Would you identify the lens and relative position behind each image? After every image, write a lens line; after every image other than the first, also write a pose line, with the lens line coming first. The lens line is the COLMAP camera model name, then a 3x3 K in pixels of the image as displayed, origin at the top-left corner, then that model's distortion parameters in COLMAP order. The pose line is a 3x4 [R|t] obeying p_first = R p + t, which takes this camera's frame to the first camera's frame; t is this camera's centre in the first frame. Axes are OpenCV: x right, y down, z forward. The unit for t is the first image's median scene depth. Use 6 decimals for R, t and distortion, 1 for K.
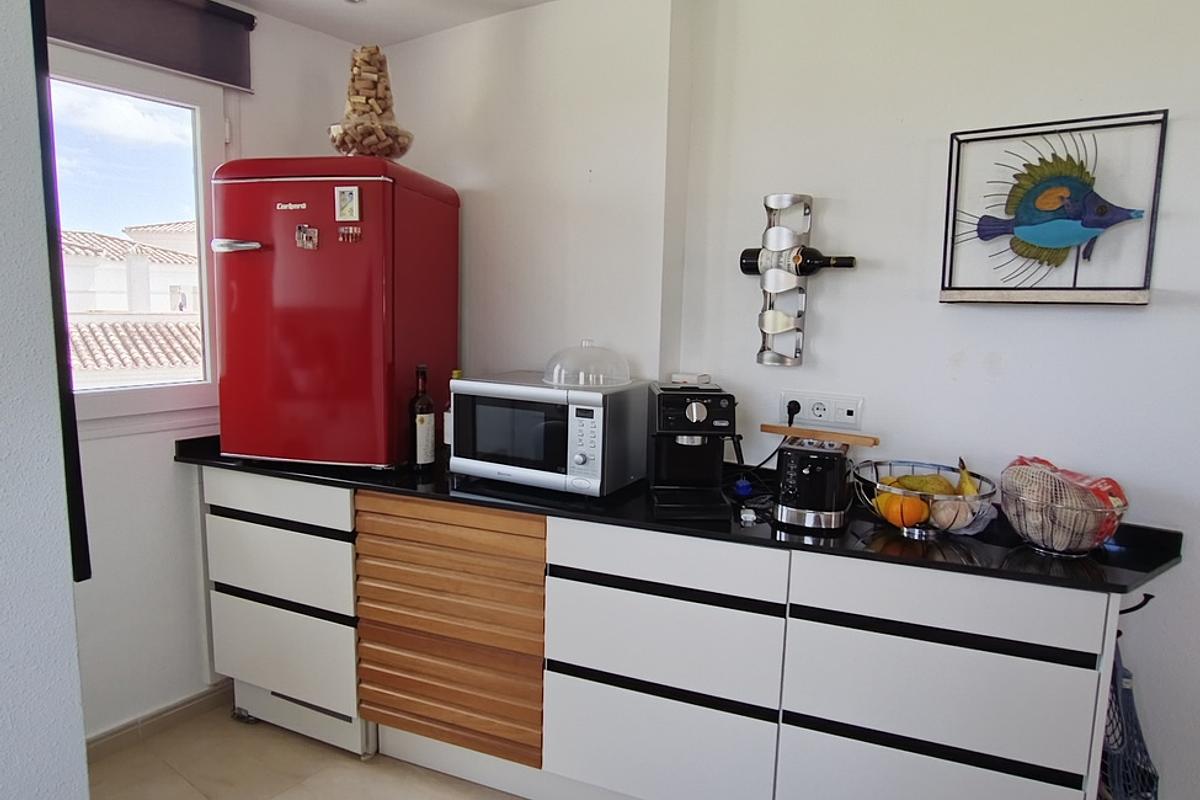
lens RADIAL K [[729.0, 0, 600.6], [0, 729.0, 399.4], [0, 0, 1]] dist [-0.037264, 0.026299]
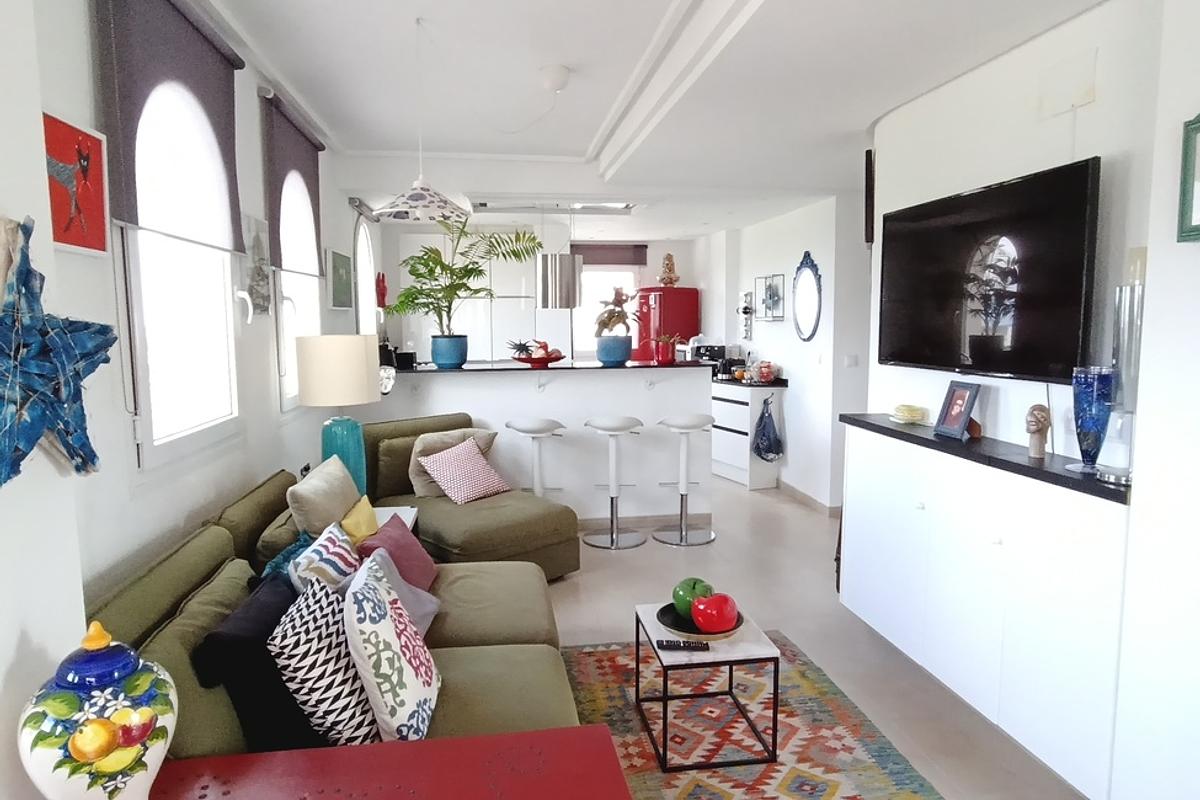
lens RADIAL K [[729.0, 0, 587.9], [0, 729.0, 402.4], [0, 0, 1]] dist [-0.037264, 0.026299]
pose [[0.688751, 0.048631, -0.723365, 2.384728], [-0.066812, 0.997760, 0.003463, 0.302078], [0.721913, 0.045945, 0.690457, -2.022202]]
